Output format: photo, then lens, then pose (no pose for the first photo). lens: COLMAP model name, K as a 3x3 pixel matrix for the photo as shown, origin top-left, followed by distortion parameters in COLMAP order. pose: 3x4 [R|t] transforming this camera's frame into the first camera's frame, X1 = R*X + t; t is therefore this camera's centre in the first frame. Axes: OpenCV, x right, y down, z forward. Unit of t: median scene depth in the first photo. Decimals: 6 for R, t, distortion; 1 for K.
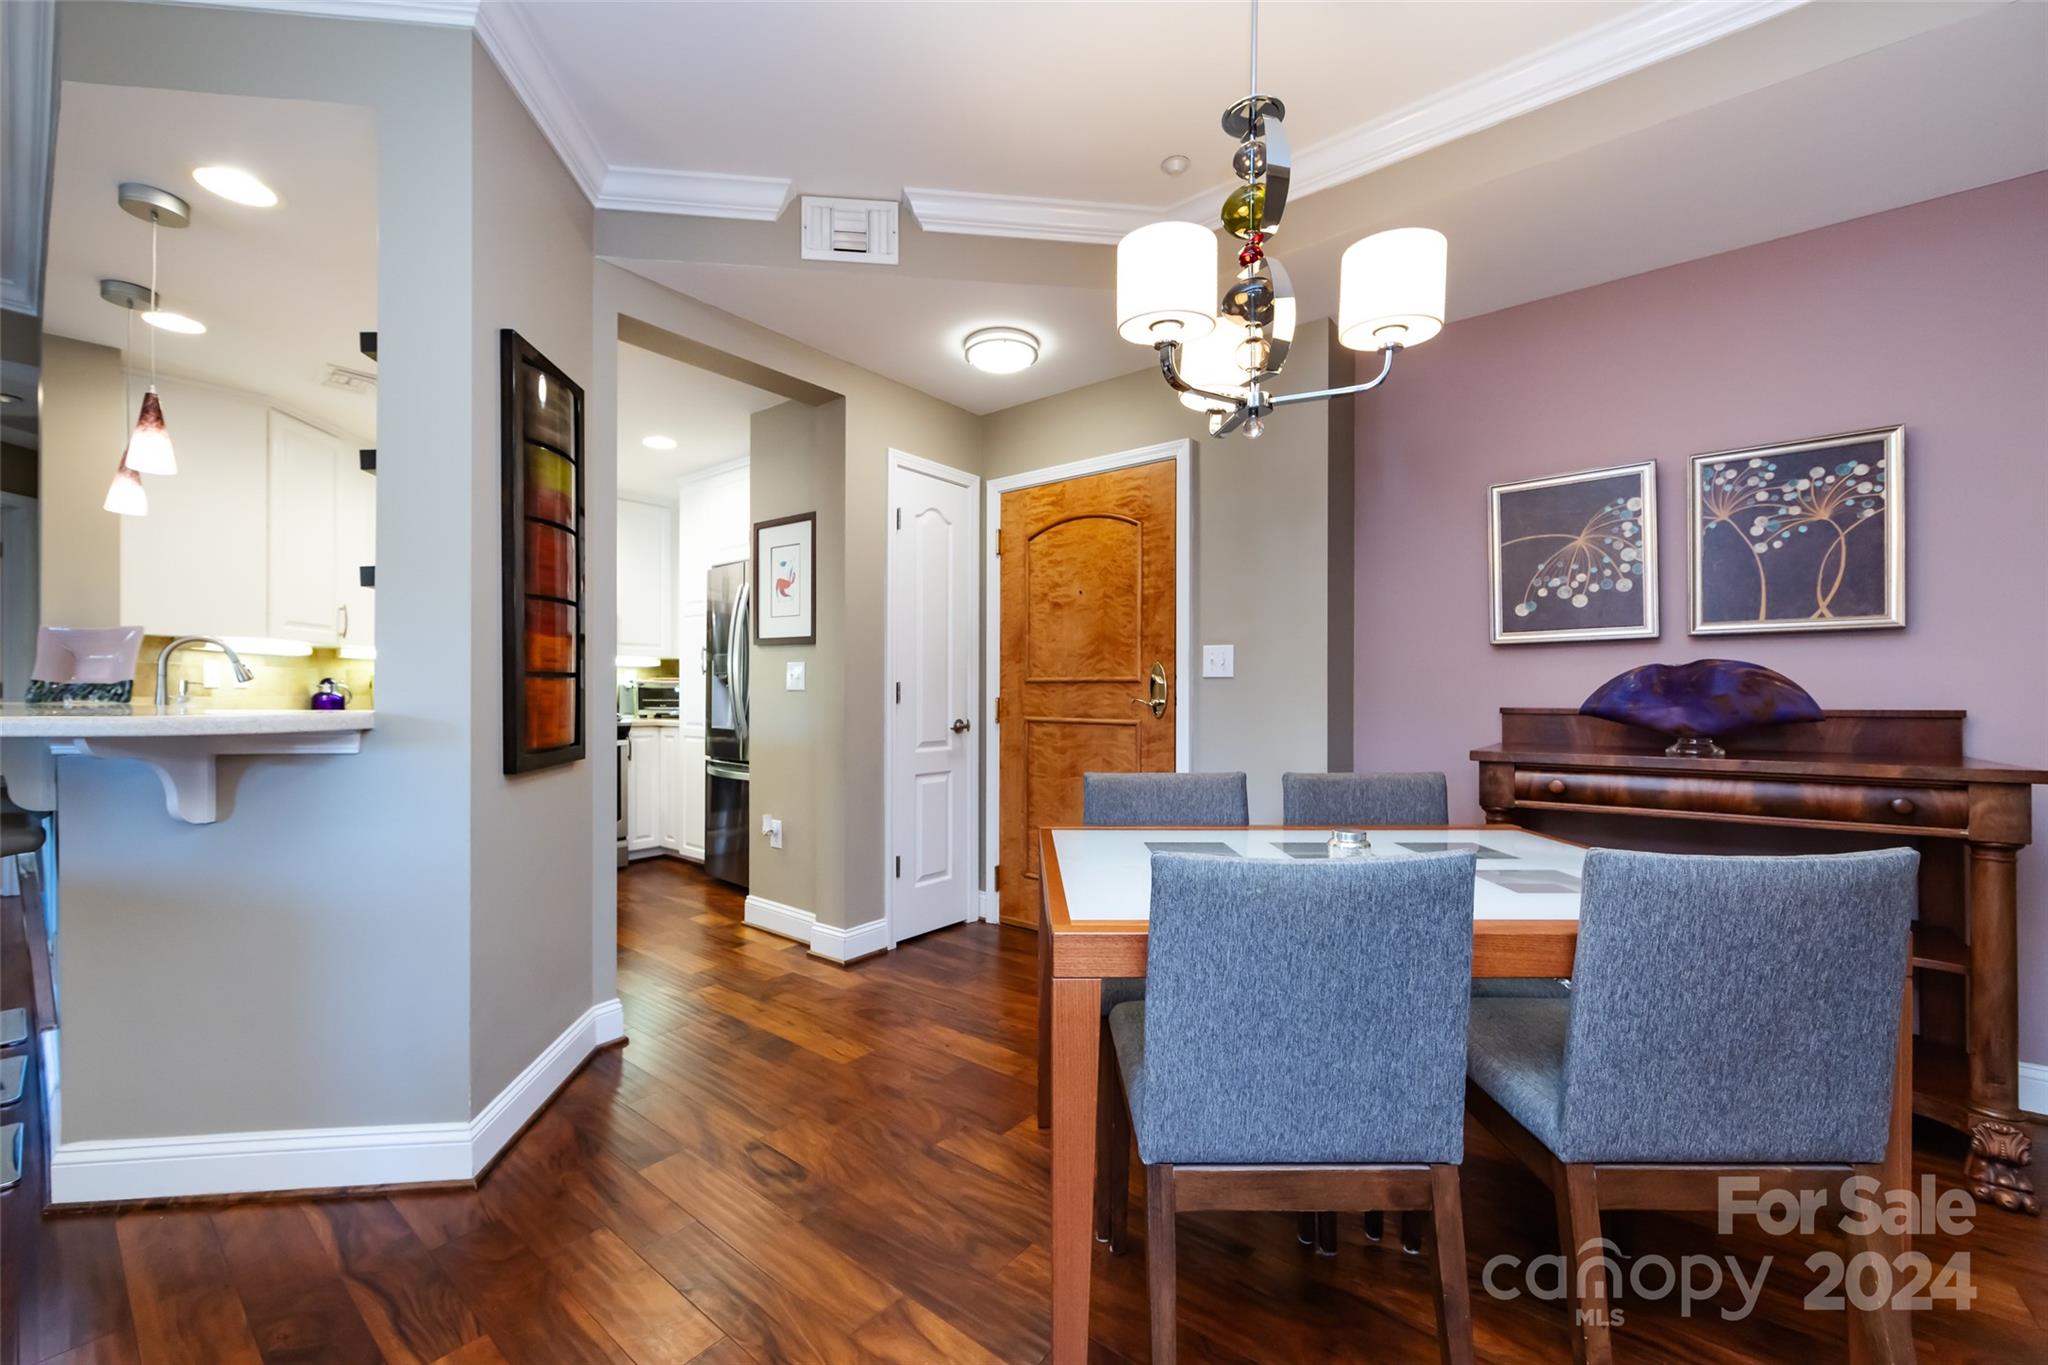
lens RADIAL K [[811.6, 0, 1014.0], [0, 811.6, 696.1], [0, 0, 1]] dist [-0.000380, -0.000167]
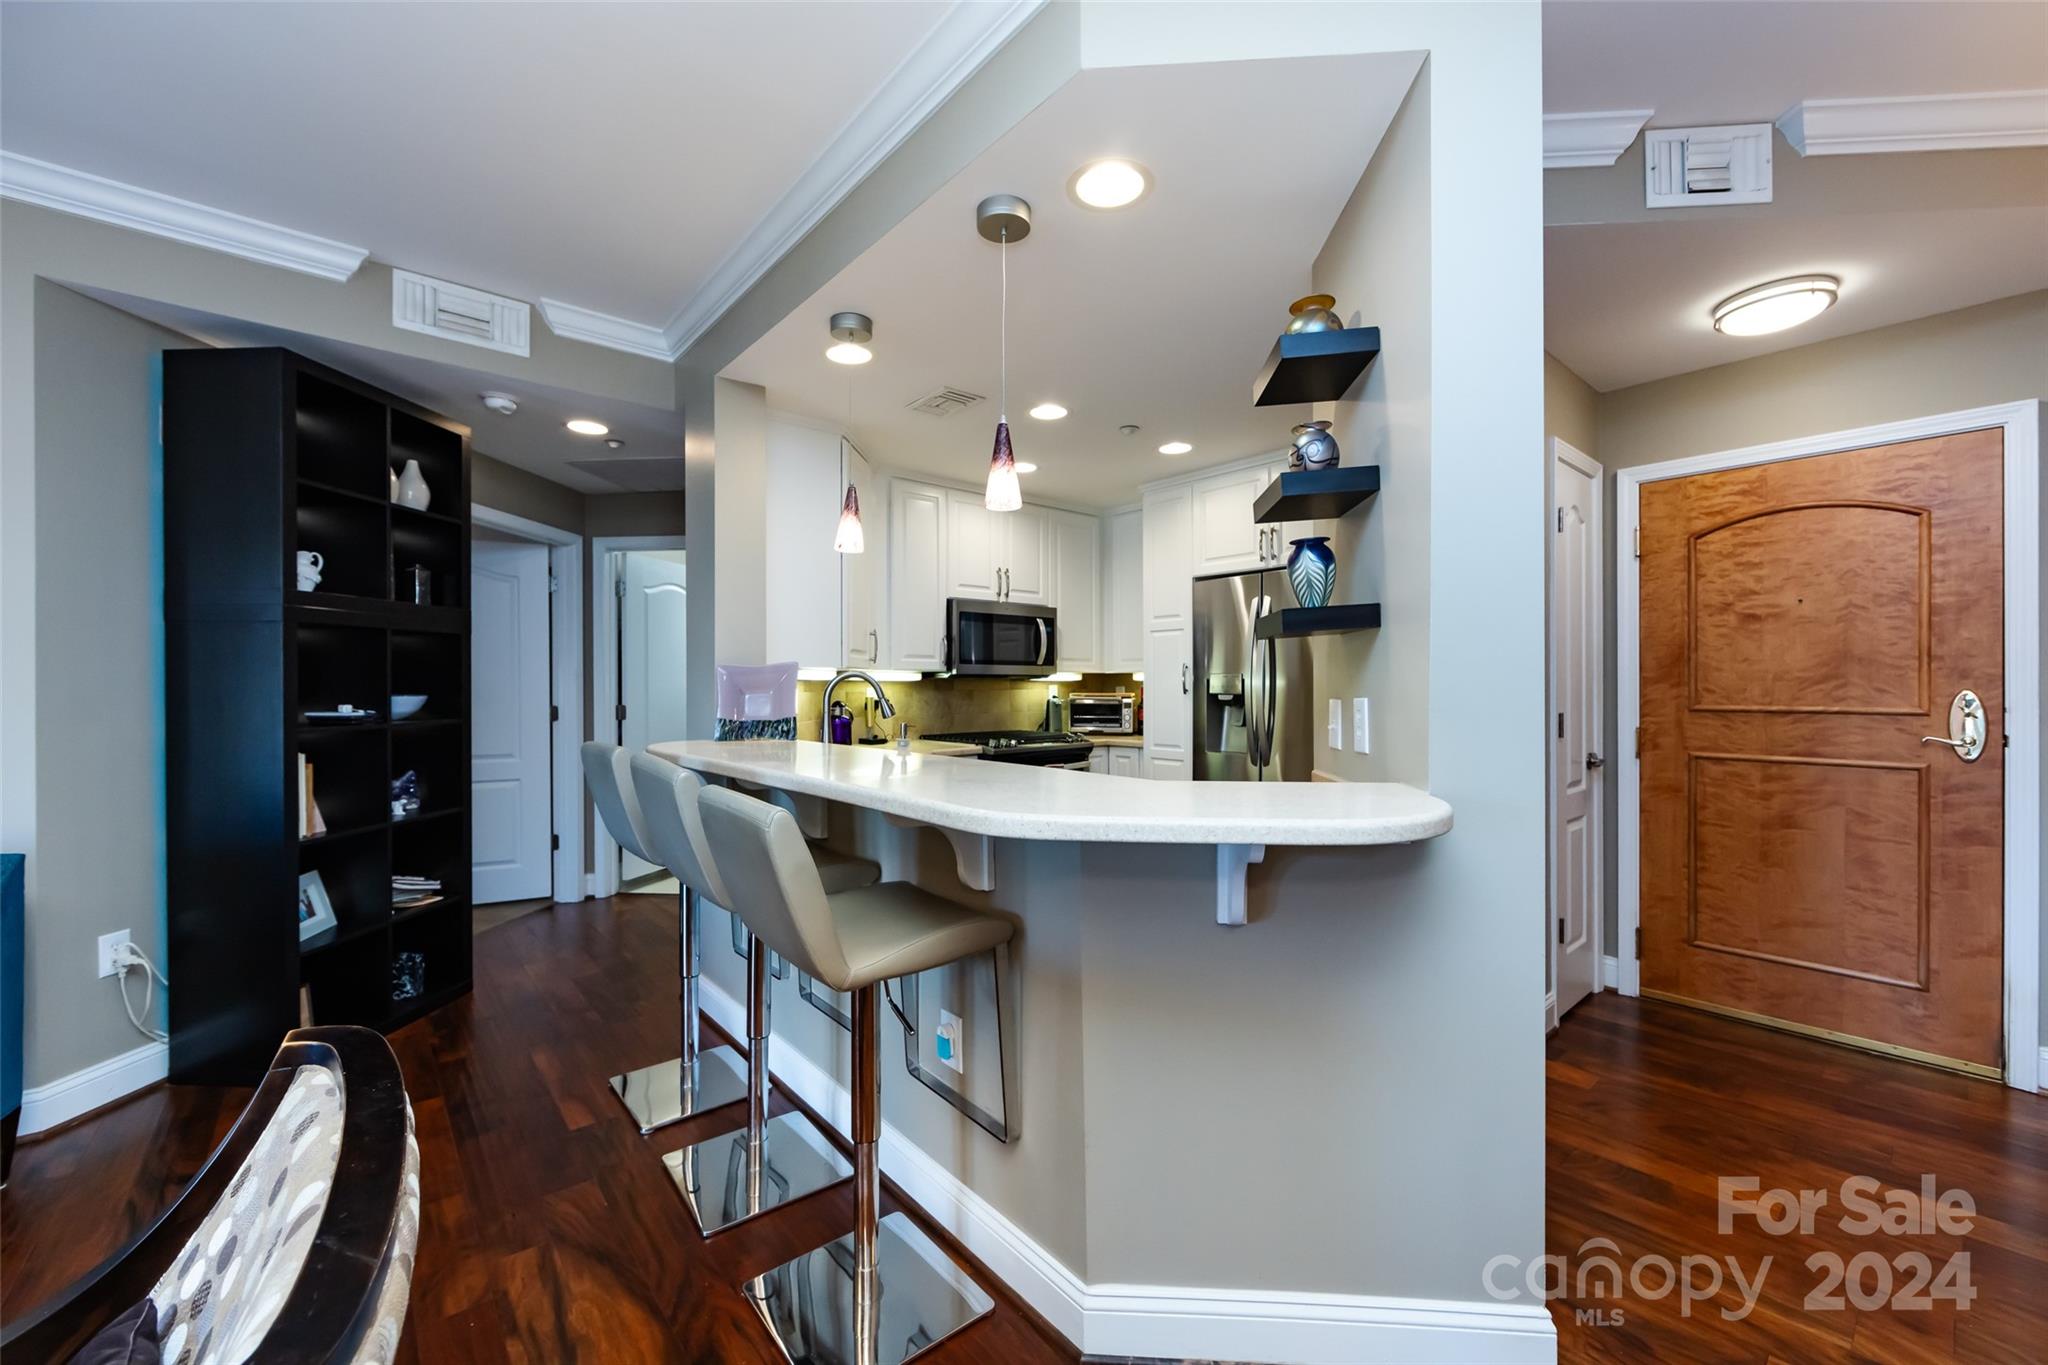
lens RADIAL K [[807.4, 0, 1015.1], [0, 807.4, 688.5], [0, 0, 1]] dist [-0.002469, -0.000419]
pose [[0.980911, -0.005204, -0.194387, -0.567432], [0.005078, 0.999986, -0.001147, -0.047207], [0.194390, 0.000138, 0.980924, 0.067896]]
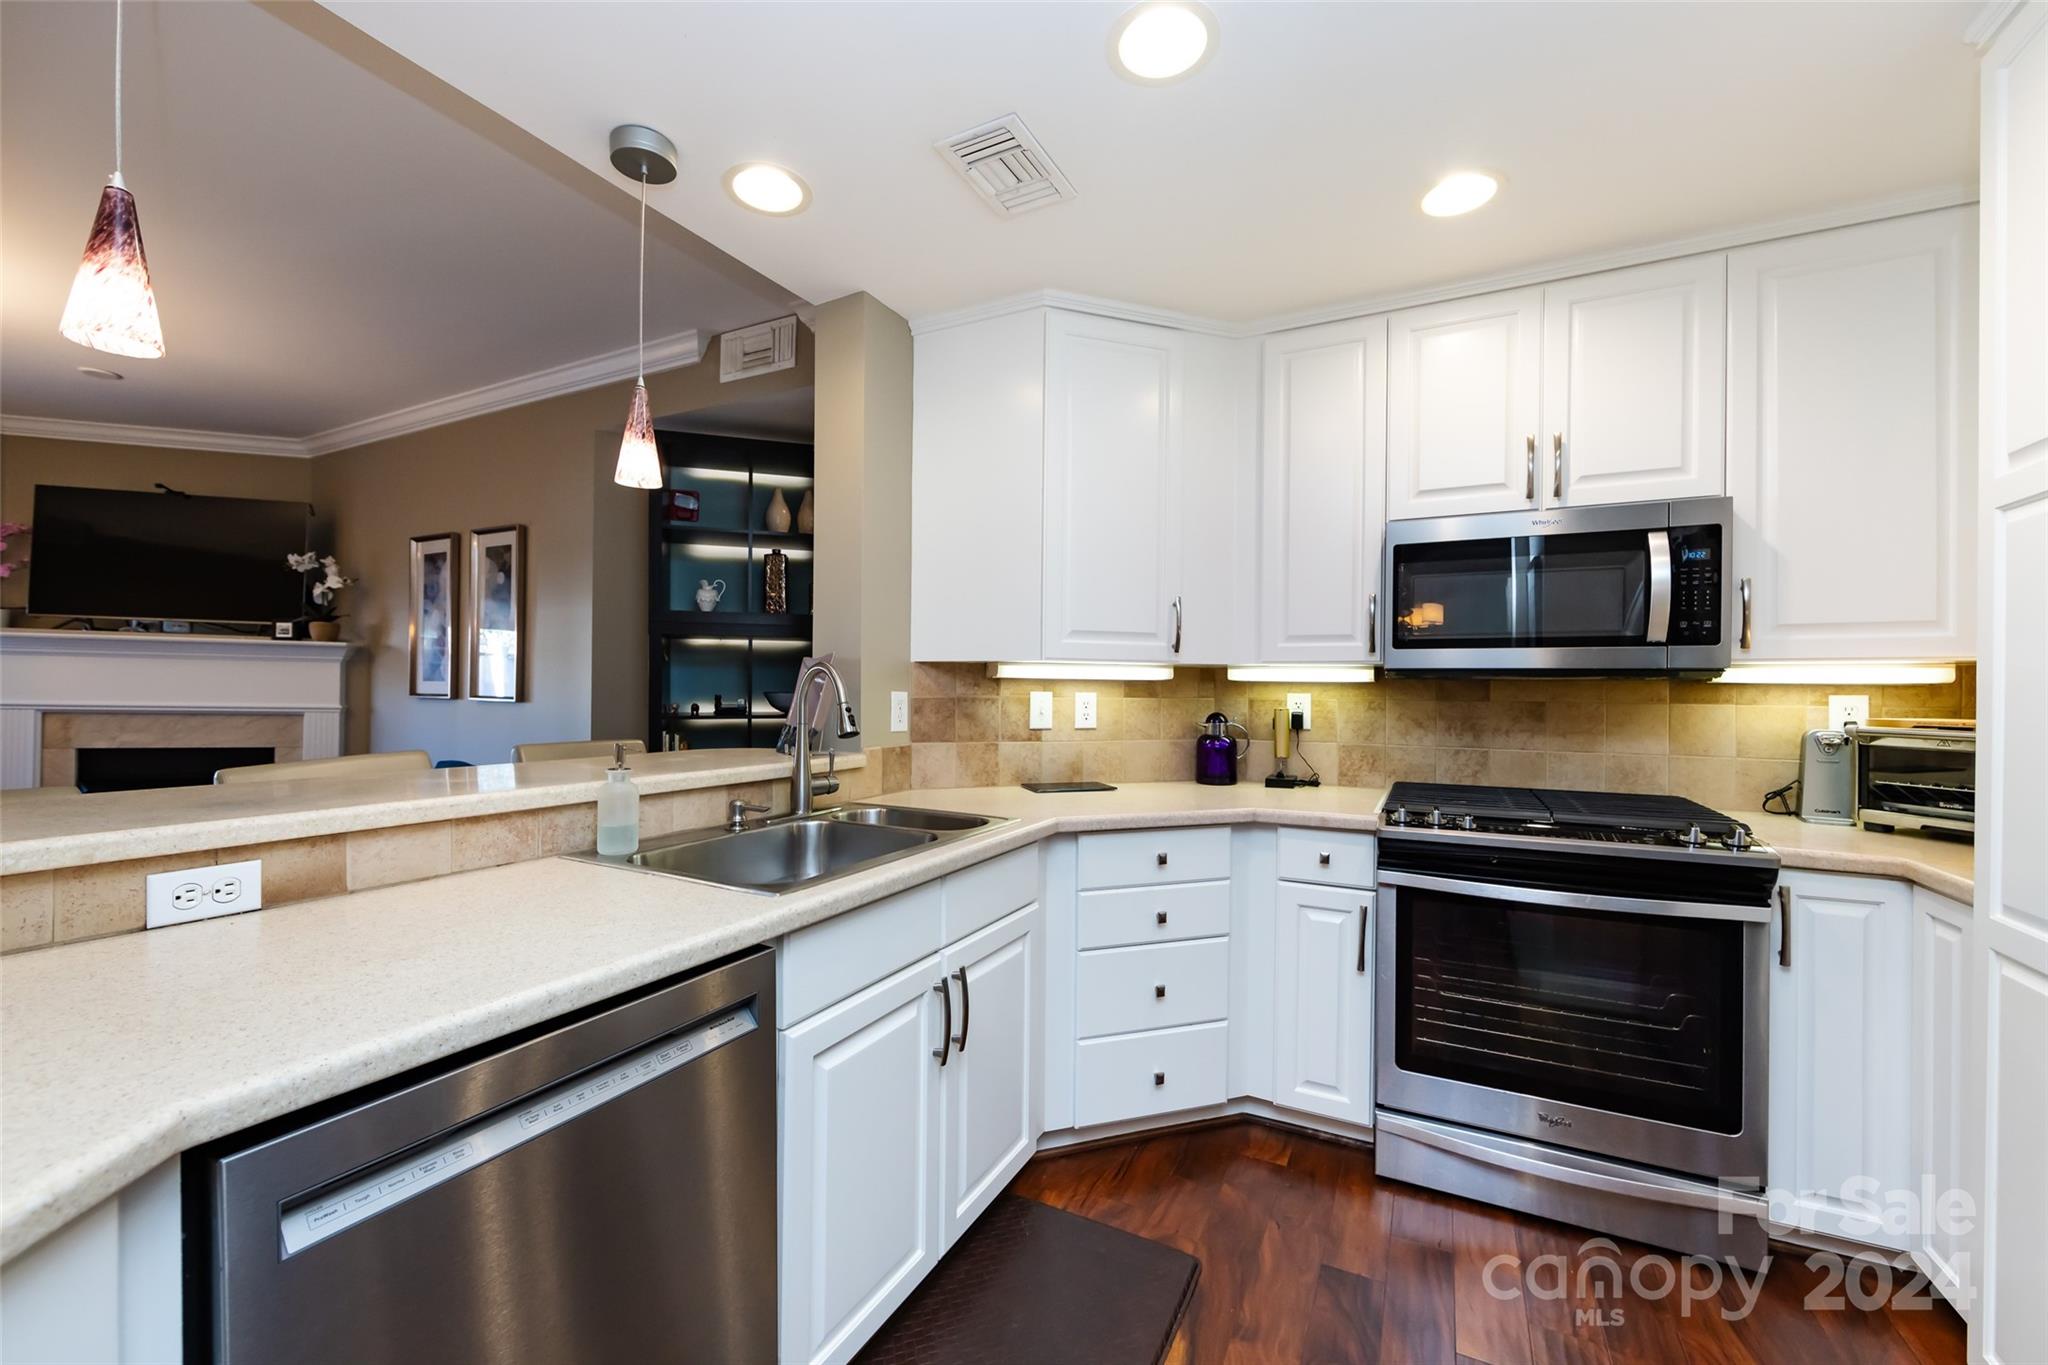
lens RADIAL K [[799.1, 0, 1020.2], [0, 799.1, 687.6], [0, 0, 1]] dist [-0.001043, 0.000011]
pose [[0.193832, -0.003002, -0.981030, -0.312427], [-0.014330, 0.999880, -0.005891, -0.048319], [0.980930, 0.015200, 0.193765, 0.943701]]
